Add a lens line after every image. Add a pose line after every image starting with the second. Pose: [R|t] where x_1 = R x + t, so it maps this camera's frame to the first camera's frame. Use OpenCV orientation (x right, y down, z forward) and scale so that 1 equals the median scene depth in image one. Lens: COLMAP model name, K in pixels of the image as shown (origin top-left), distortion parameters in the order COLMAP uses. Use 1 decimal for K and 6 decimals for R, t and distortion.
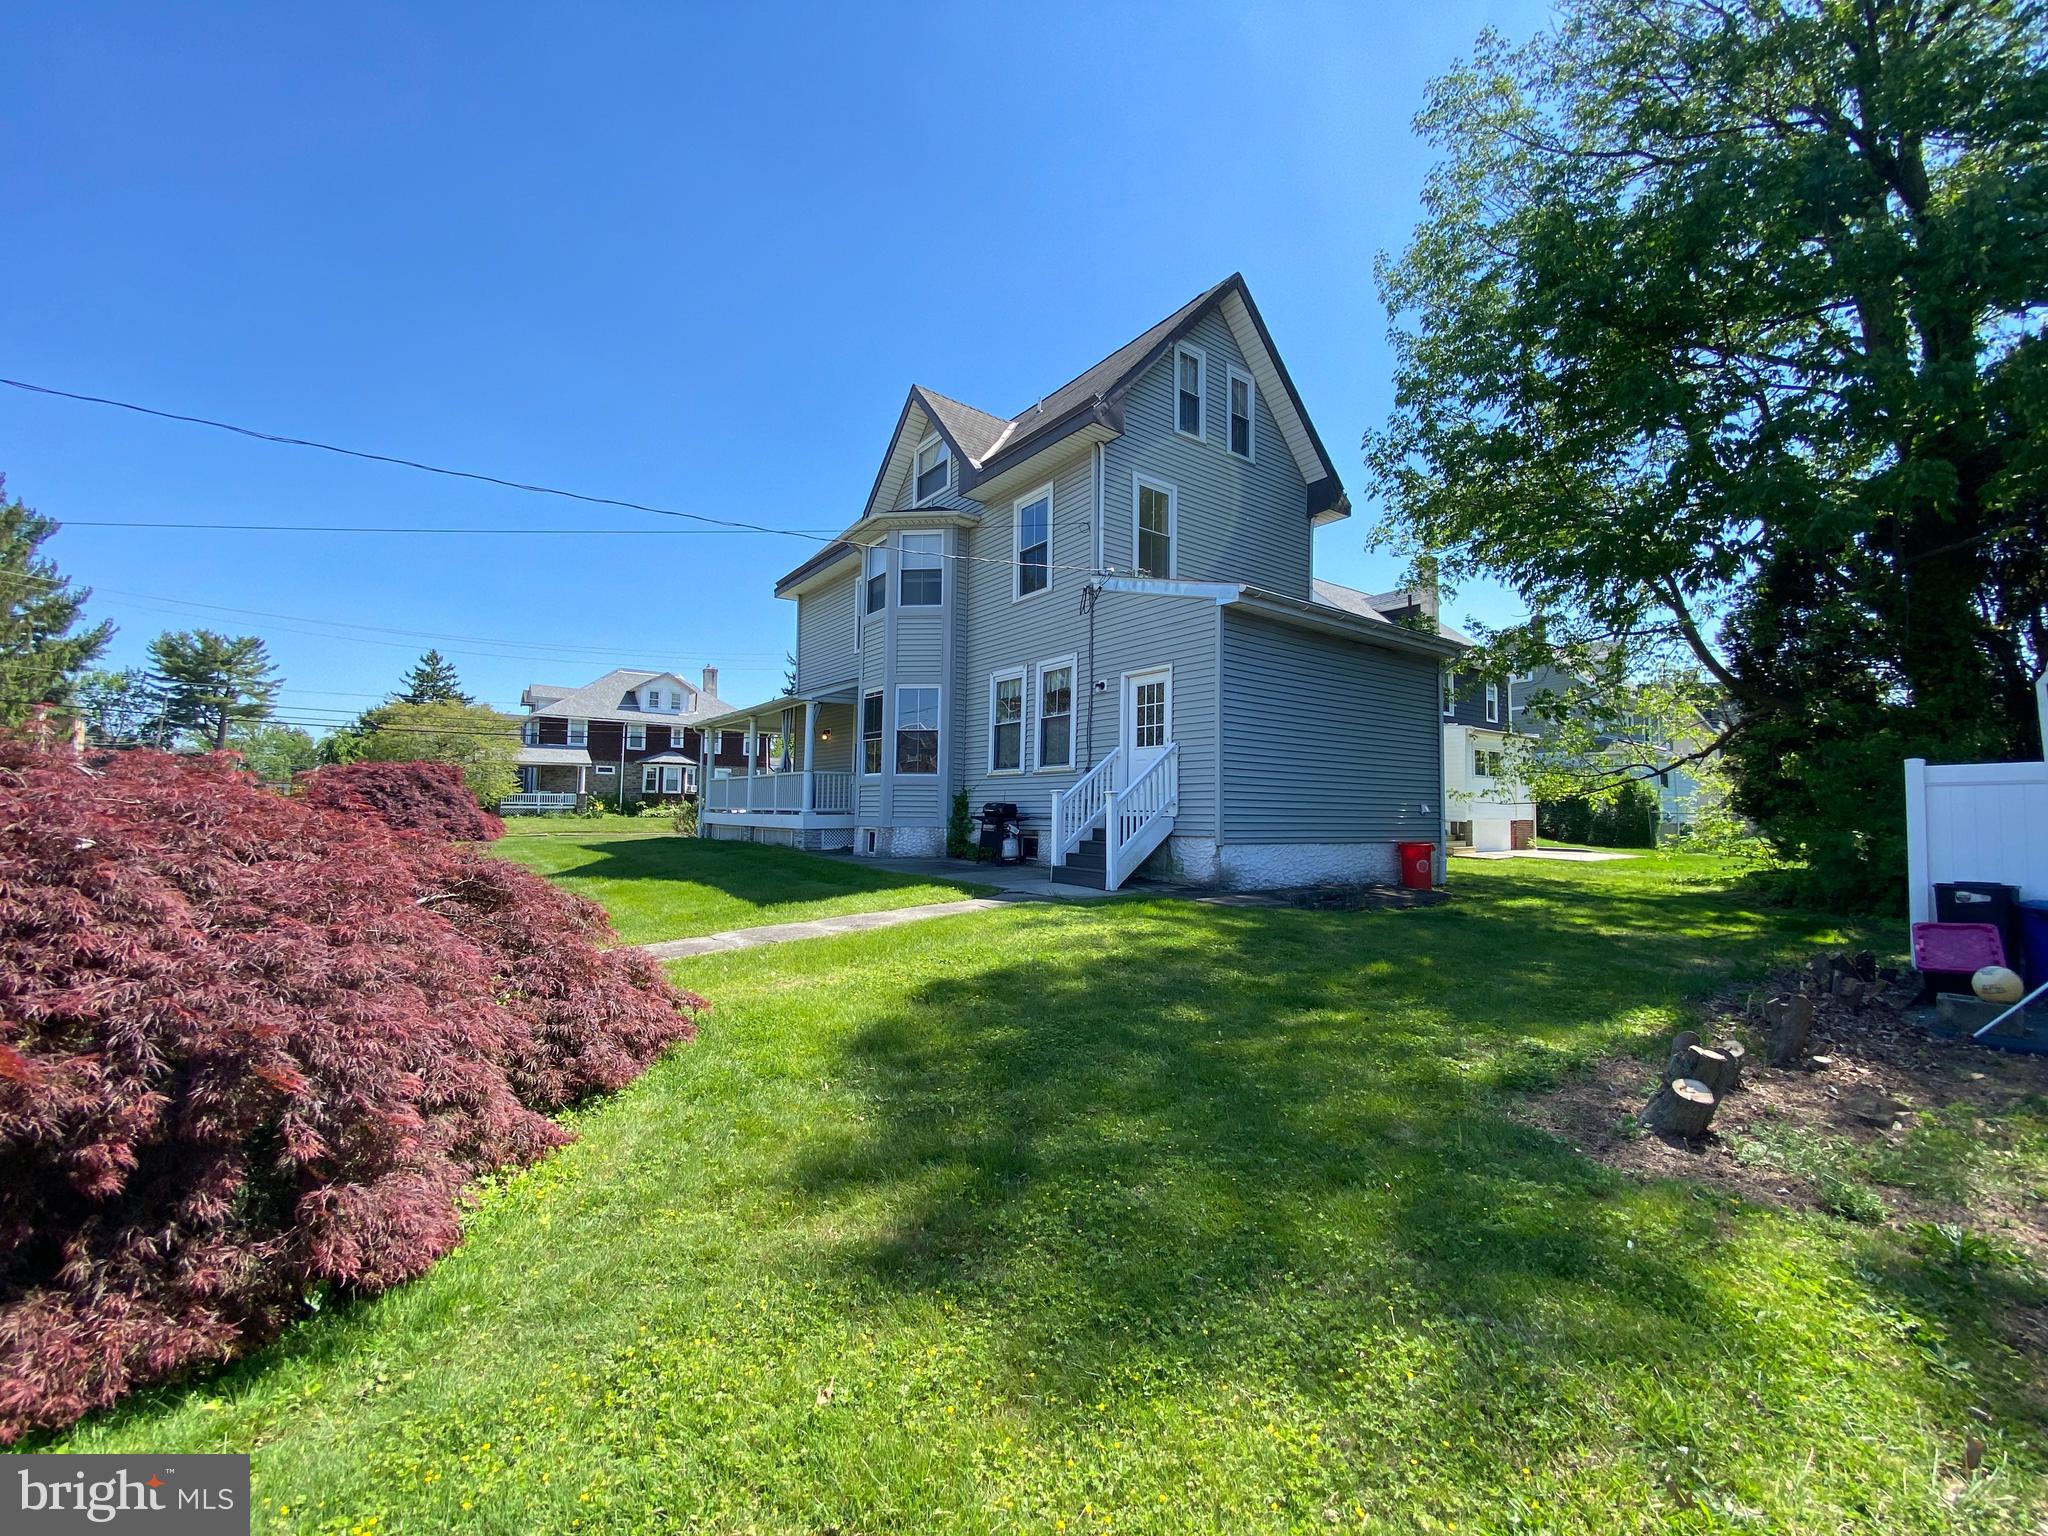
lens RADIAL K [[837.7, 0, 1013.9], [0, 837.7, 783.9], [0, 0, 1]] dist [0.014575, -0.015738]
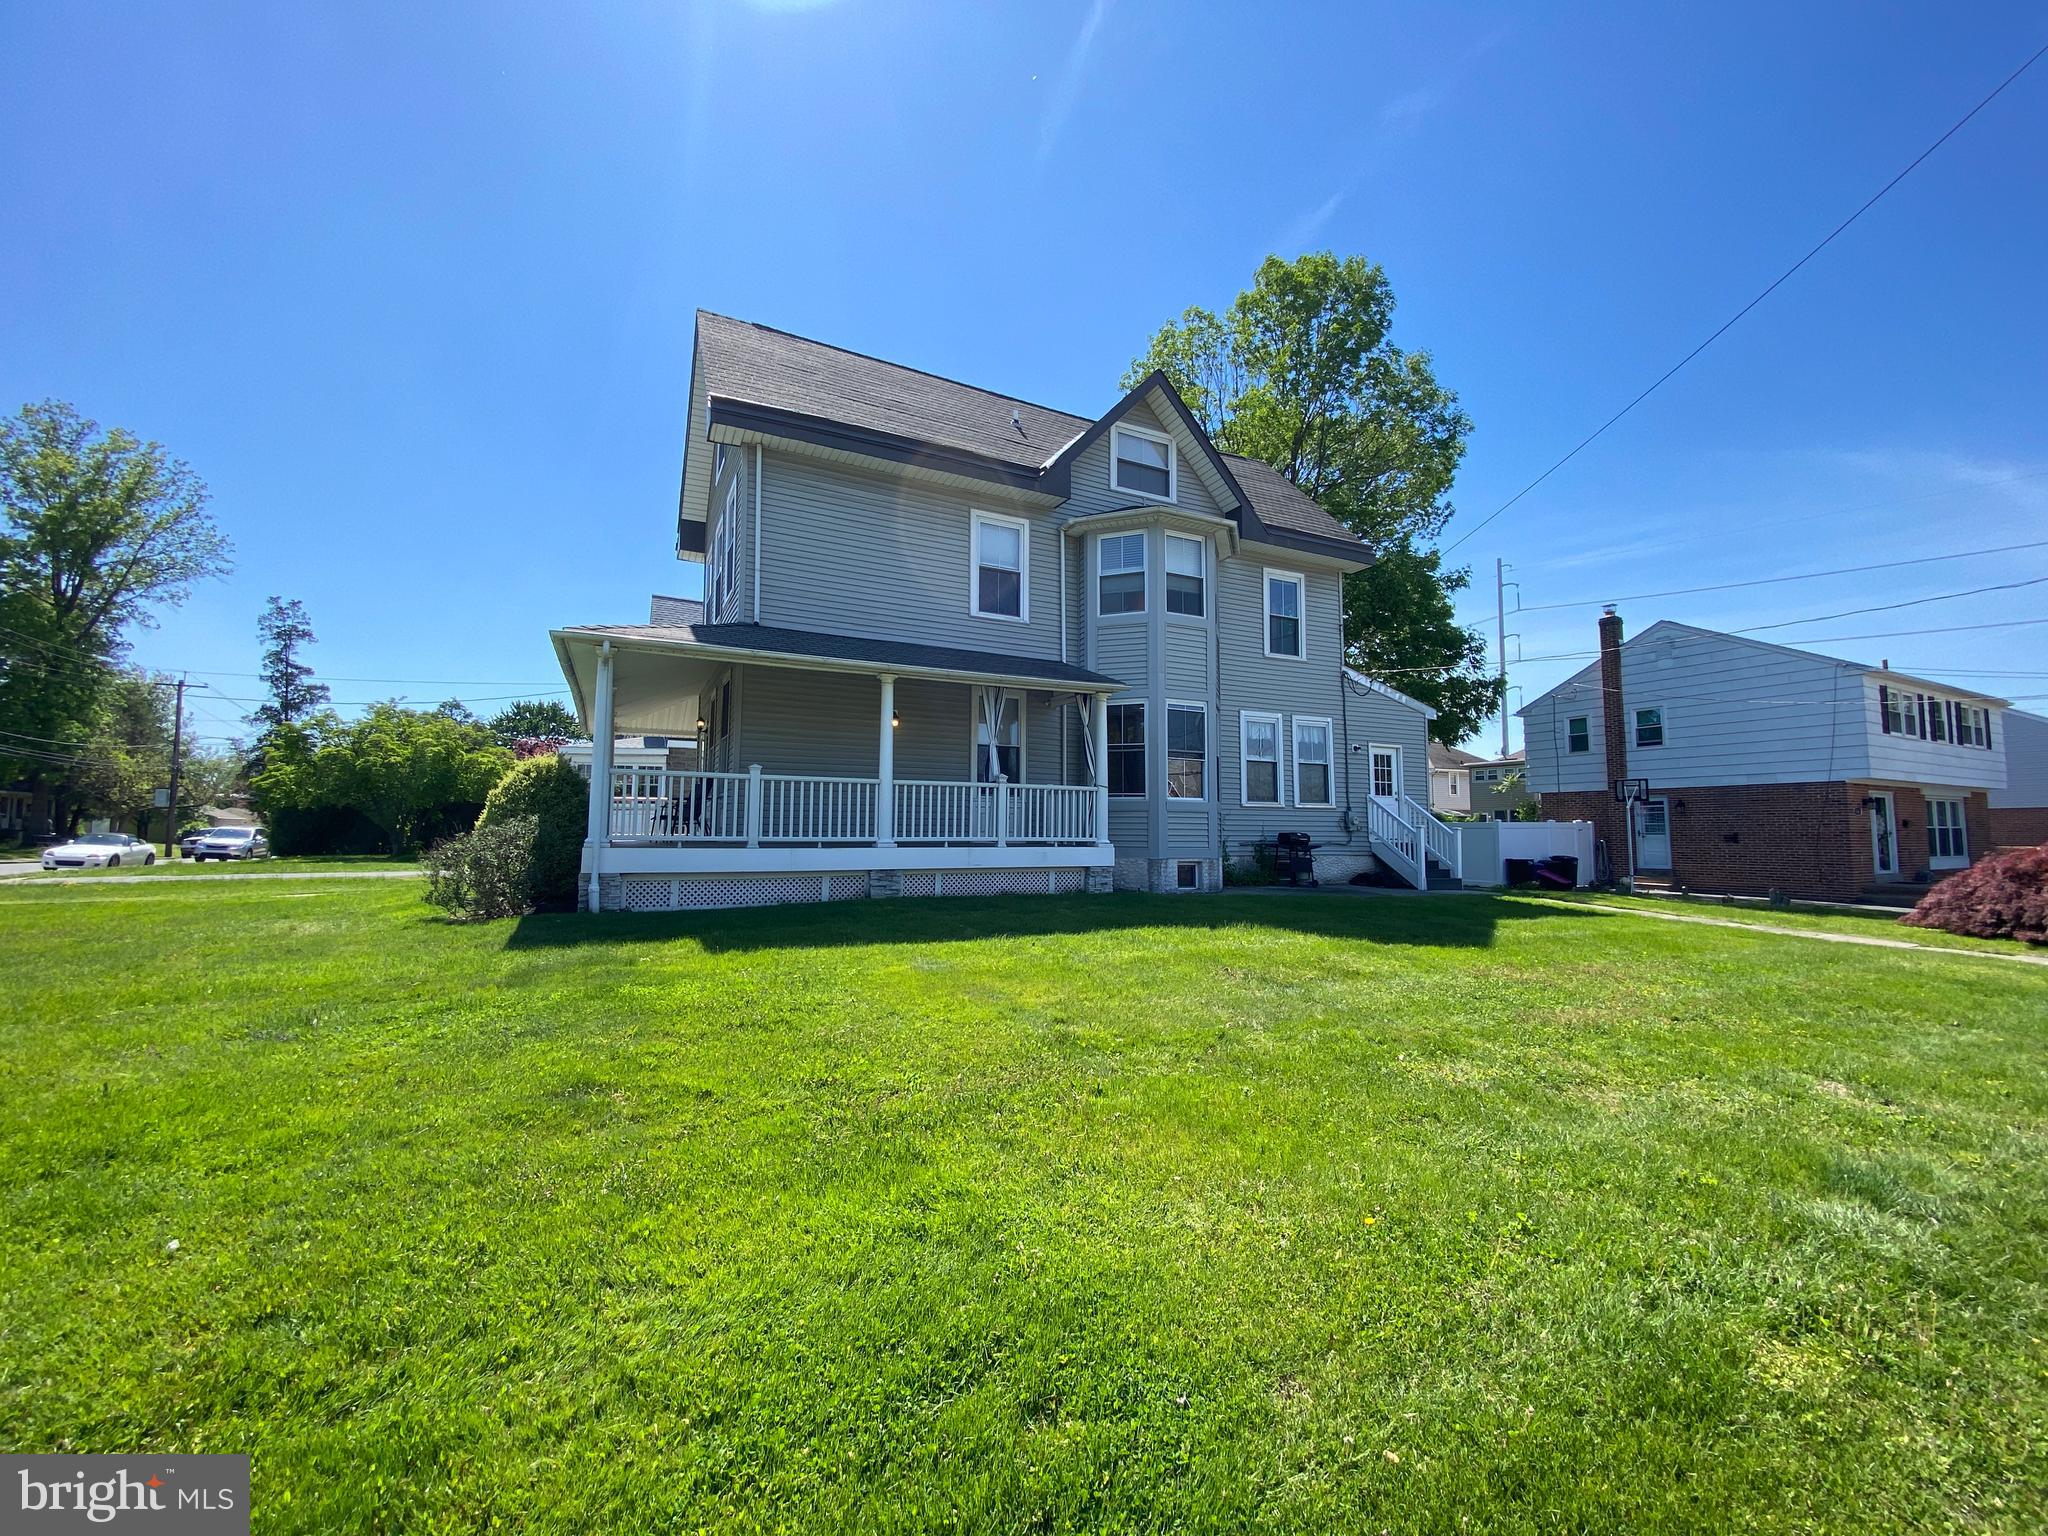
lens RADIAL K [[837.7, 0, 1028.9], [0, 837.7, 768.6], [0, 0, 1]] dist [0.014575, -0.015738]
pose [[0.154458, 0.065522, 0.985824, -1.007767], [-0.036993, 0.997482, -0.060501, 0.015341], [-0.987306, -0.027124, 0.156493, 0.980961]]
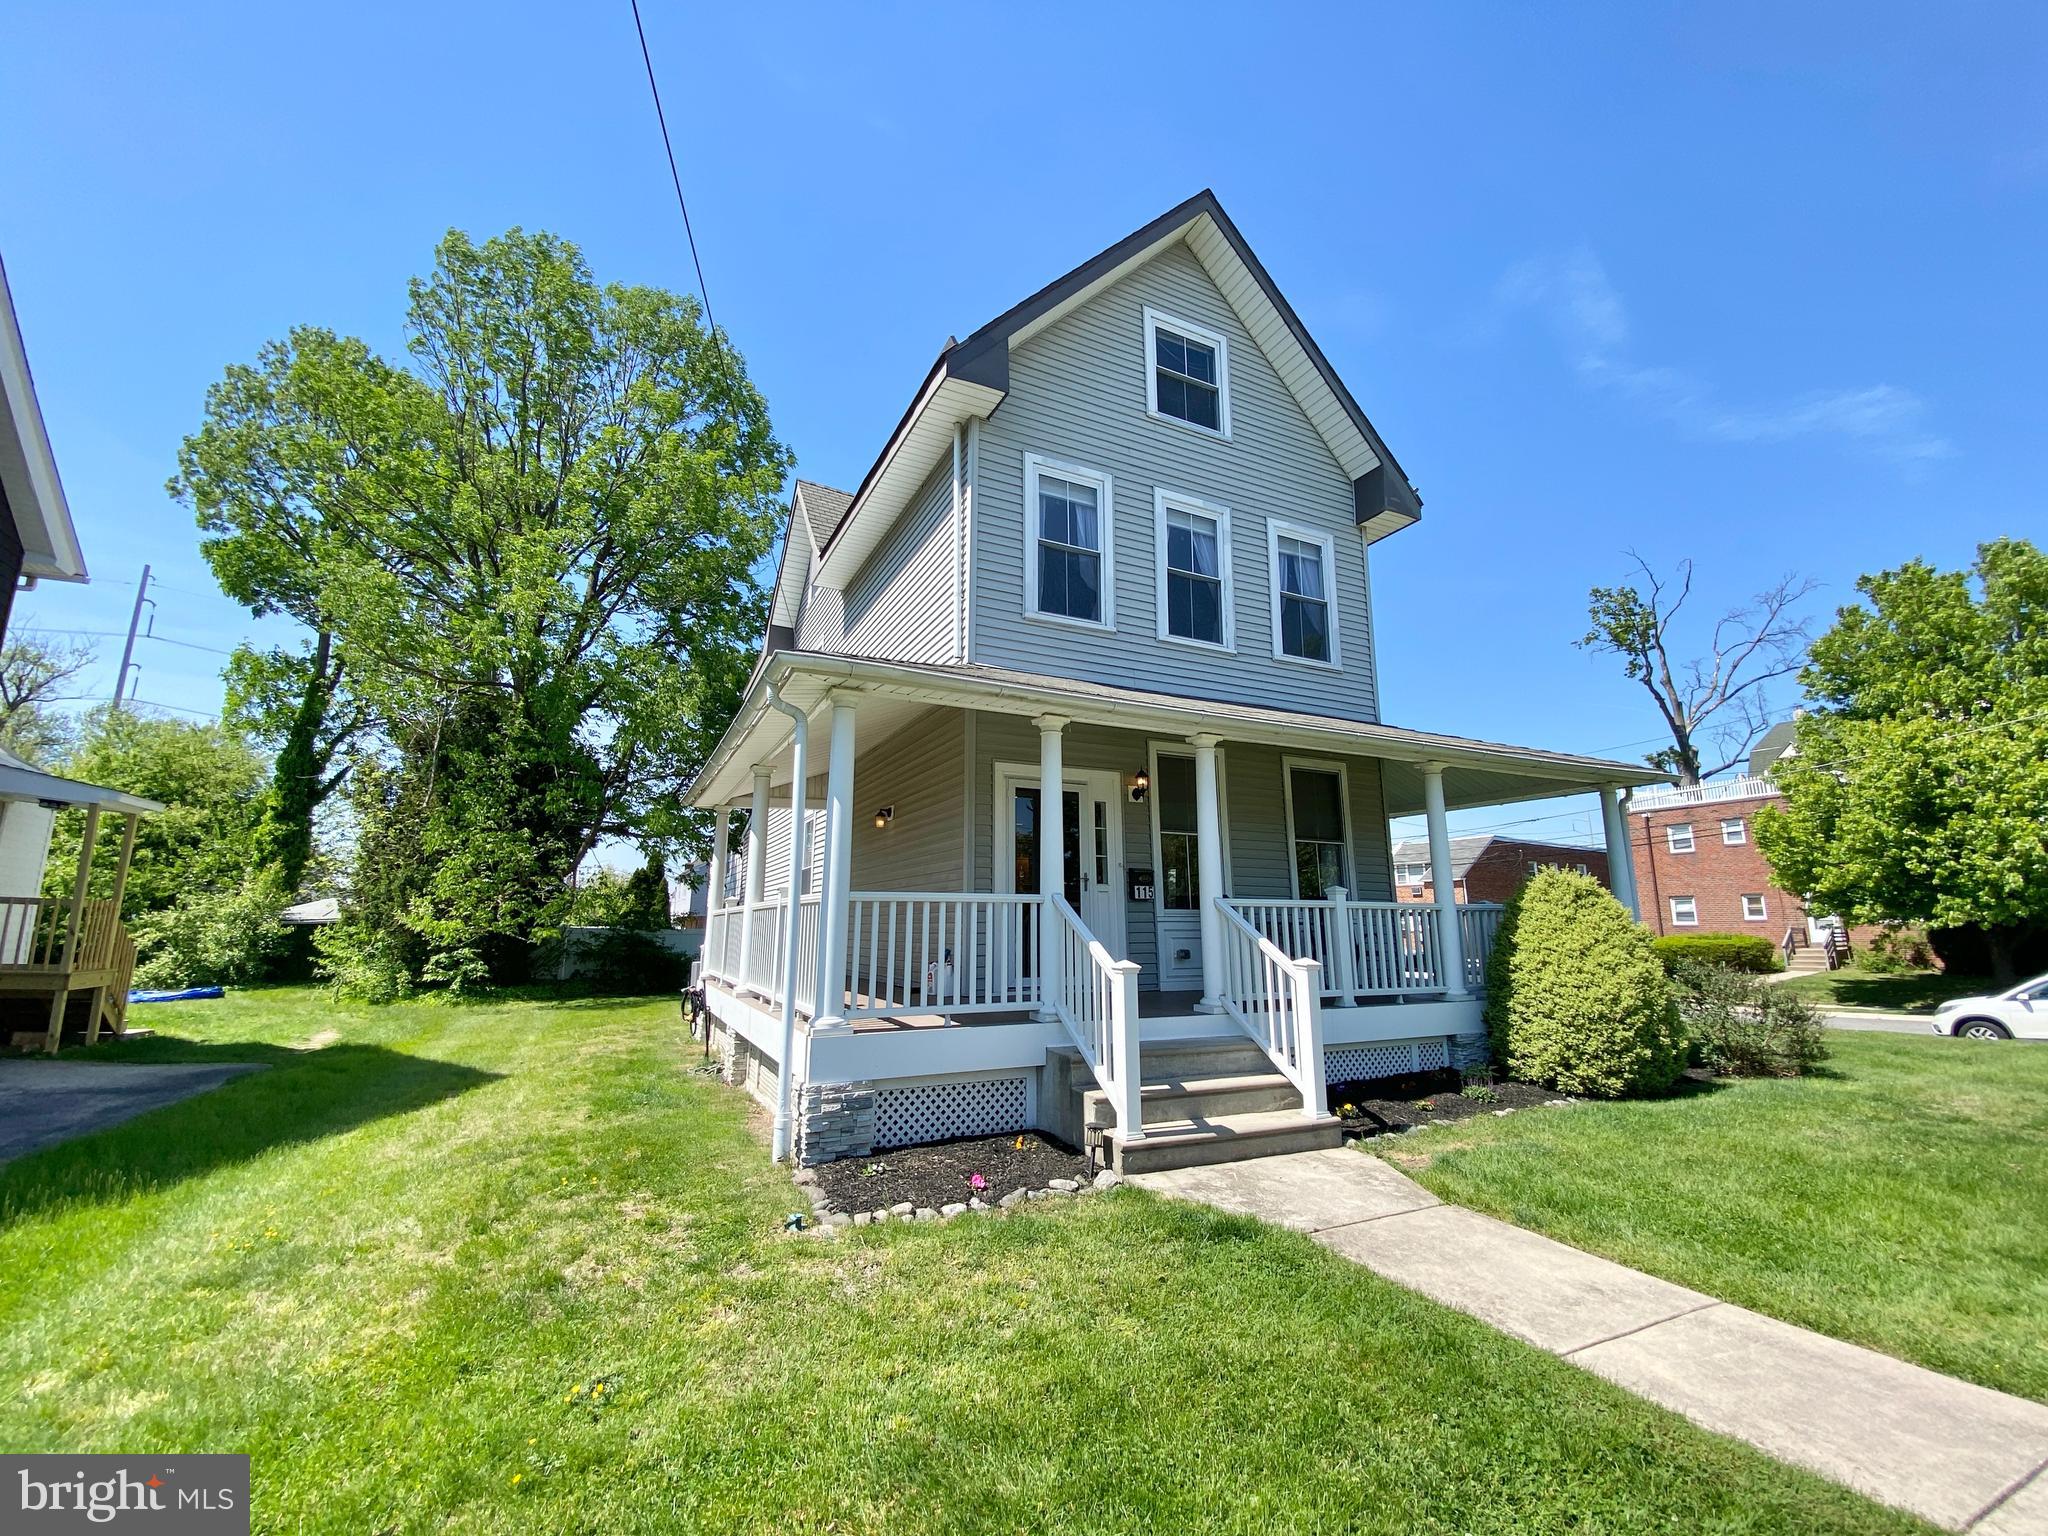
lens RADIAL K [[837.7, 0, 1015.2], [0, 837.7, 764.3], [0, 0, 1]] dist [0.014575, -0.015738]
pose [[-0.985505, 0.017426, 0.168750, -0.190104], [-0.020888, 0.974677, -0.222638, 0.030942], [-0.168356, -0.222935, -0.960185, 1.976012]]
